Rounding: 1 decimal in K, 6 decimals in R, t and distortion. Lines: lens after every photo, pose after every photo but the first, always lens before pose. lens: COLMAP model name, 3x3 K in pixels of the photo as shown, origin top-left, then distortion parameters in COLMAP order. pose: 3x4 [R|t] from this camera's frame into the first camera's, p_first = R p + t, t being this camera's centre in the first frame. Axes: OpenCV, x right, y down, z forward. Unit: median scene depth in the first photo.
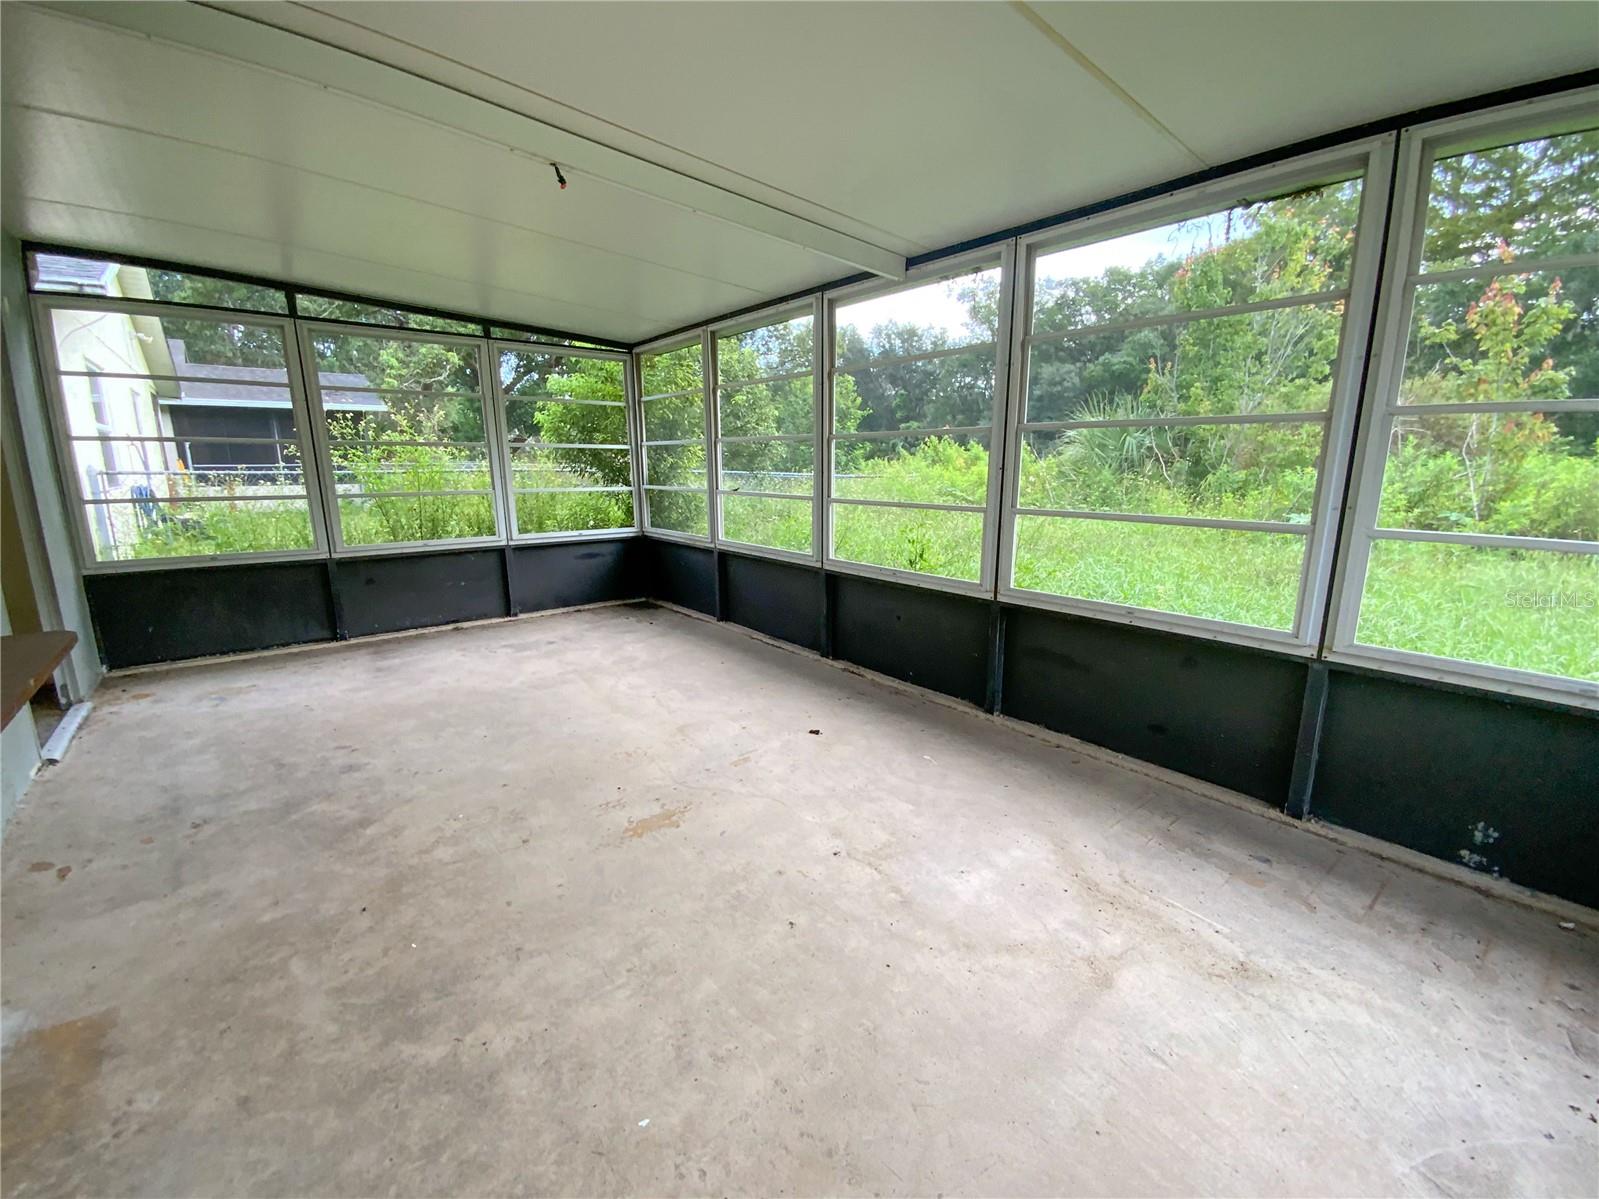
lens RADIAL K [[658.1, 0, 801.7], [0, 658.1, 599.1], [0, 0, 1]] dist [0.009672, -0.011035]
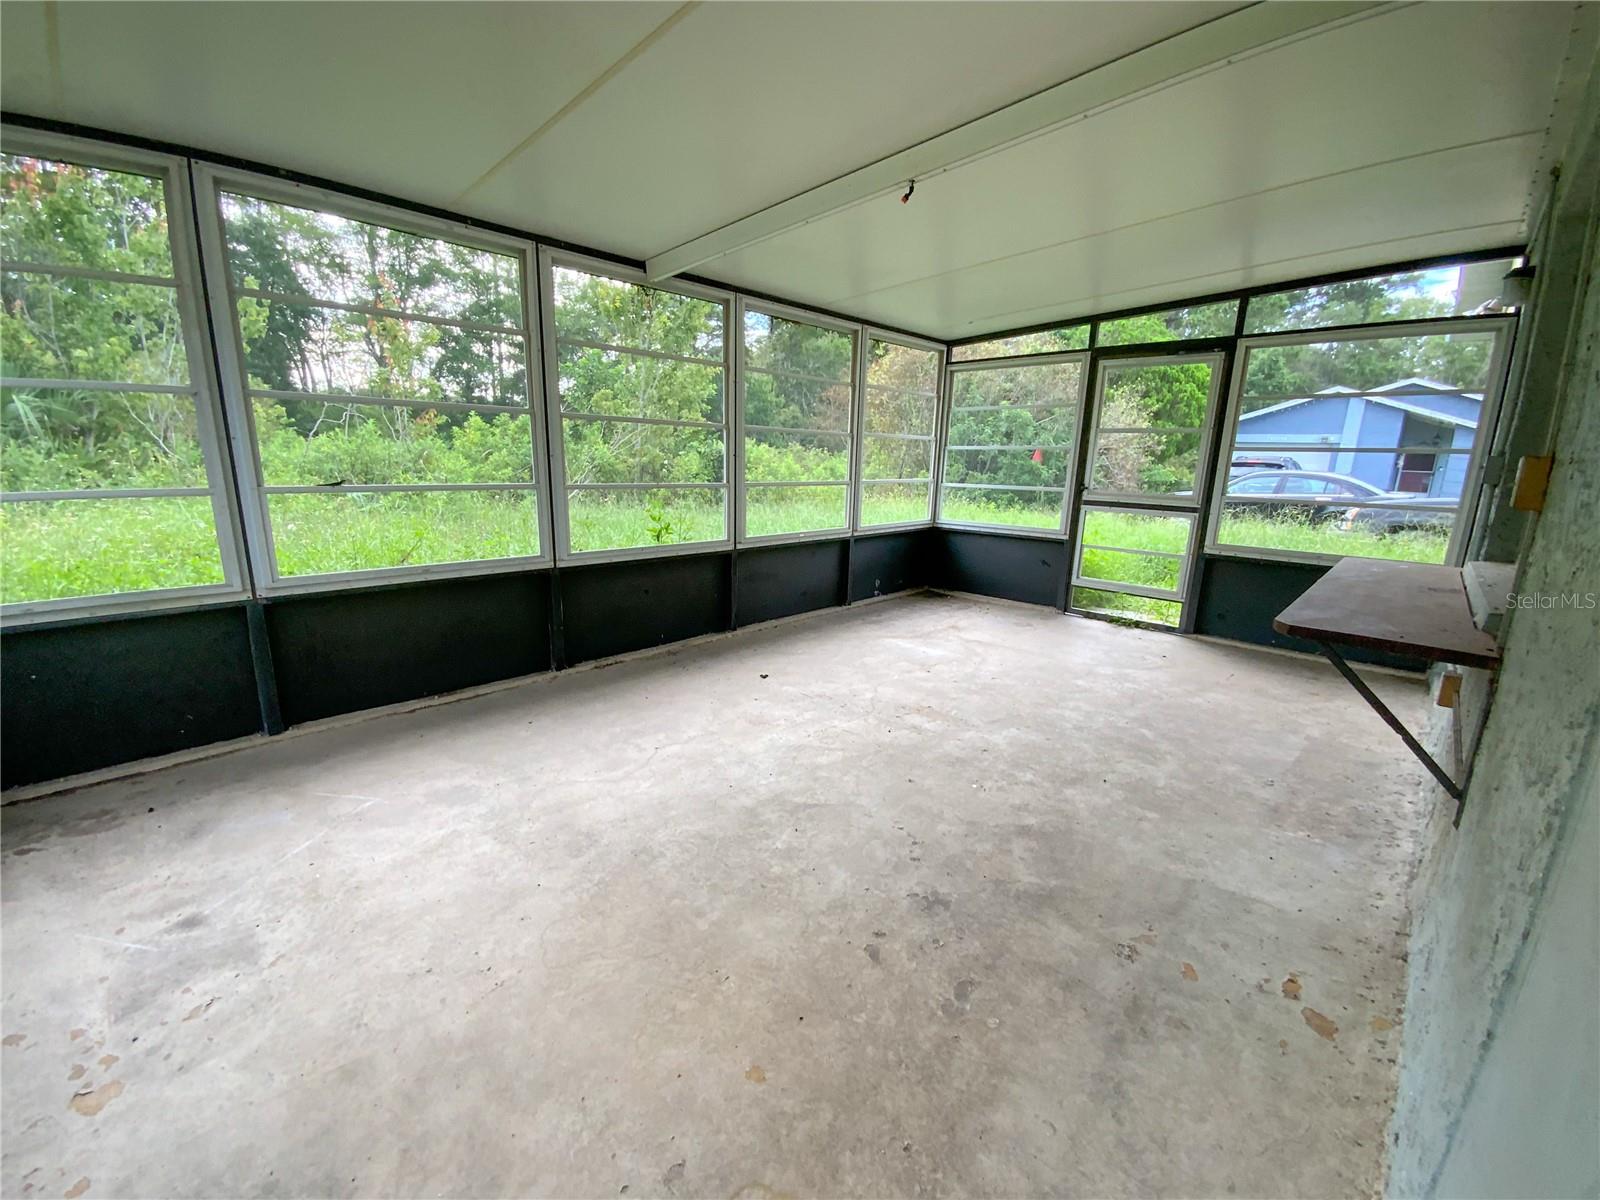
lens RADIAL K [[658.5, 0, 806.5], [0, 658.5, 594.3], [0, 0, 1]] dist [0.009672, -0.011035]
pose [[-0.116232, -0.210138, 0.970738, -1.328454], [0.183624, 0.955968, 0.228927, -0.235903], [-0.976101, 0.204860, -0.072528, 1.171657]]
